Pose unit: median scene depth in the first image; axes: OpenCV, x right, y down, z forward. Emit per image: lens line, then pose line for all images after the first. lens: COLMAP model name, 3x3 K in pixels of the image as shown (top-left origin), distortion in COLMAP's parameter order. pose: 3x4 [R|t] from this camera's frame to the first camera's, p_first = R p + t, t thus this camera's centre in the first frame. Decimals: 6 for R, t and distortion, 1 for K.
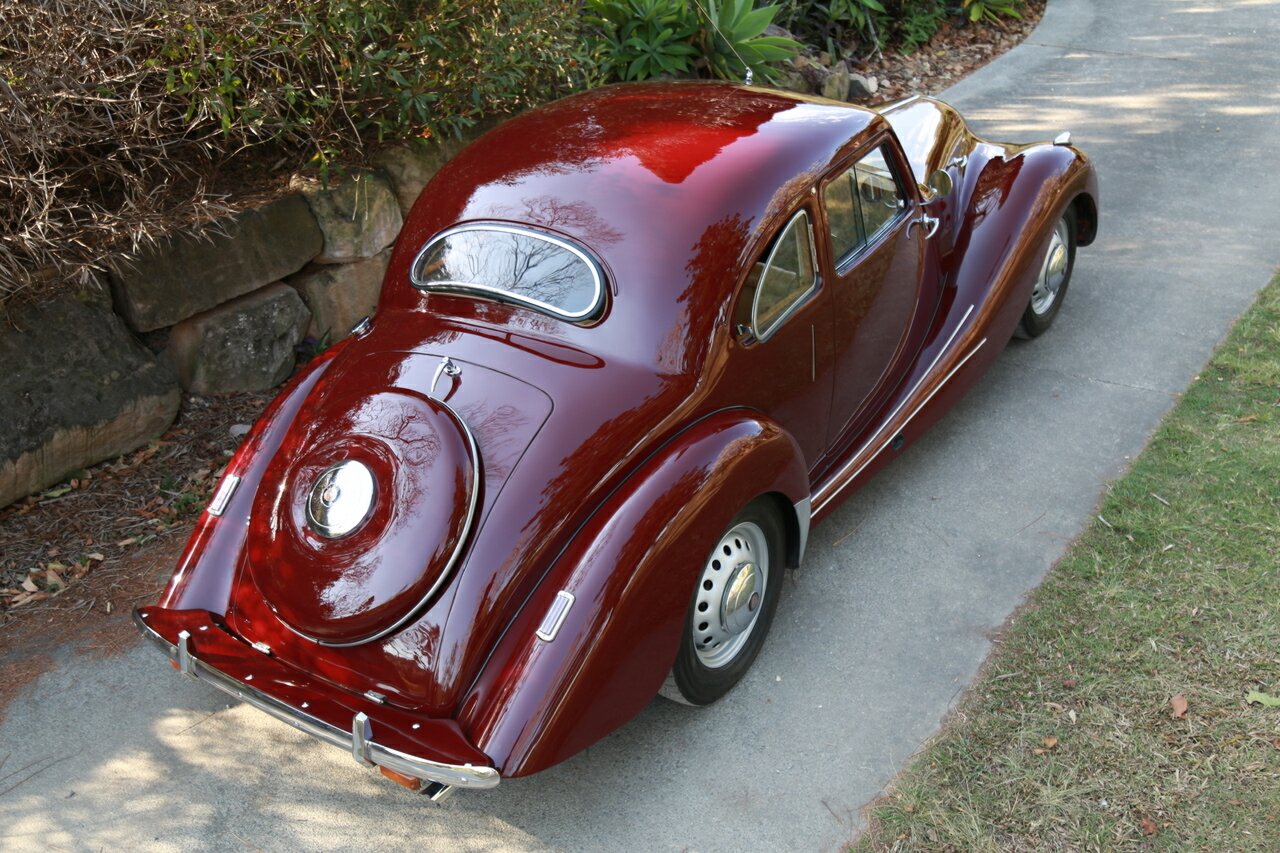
lens RADIAL K [[2144.0, 0, 637.9], [0, 2144.0, 471.9], [0, 0, 1]] dist [0.230774, 0.041671]
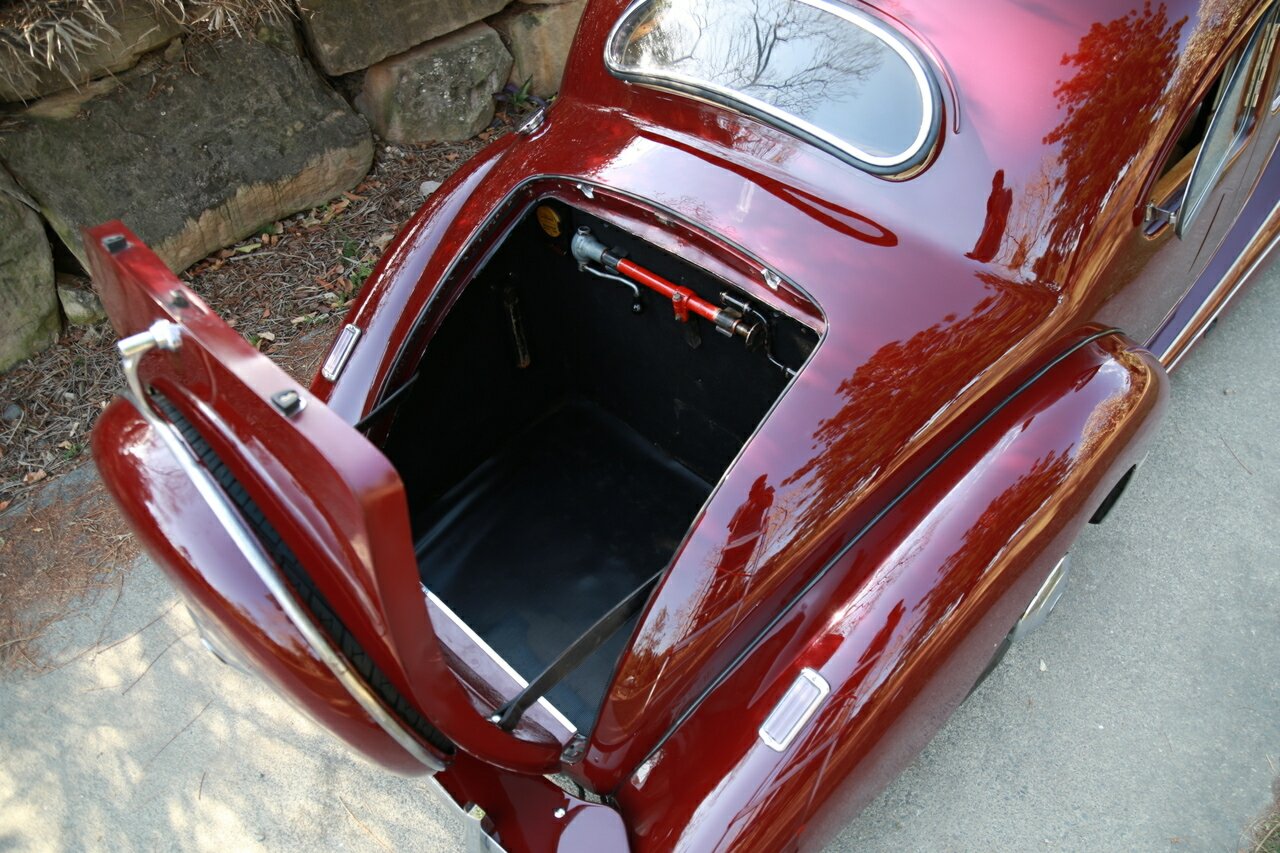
lens RADIAL K [[902.7, 0, 640.0], [0, 902.7, 426.5], [0, 0, 1]] dist [-0.125228, 0.084042]
pose [[0.992234, 0.105405, -0.066035, -0.055966], [-0.073565, 0.925411, 0.371757, -0.075607], [0.100294, -0.364012, 0.925979, 0.614557]]
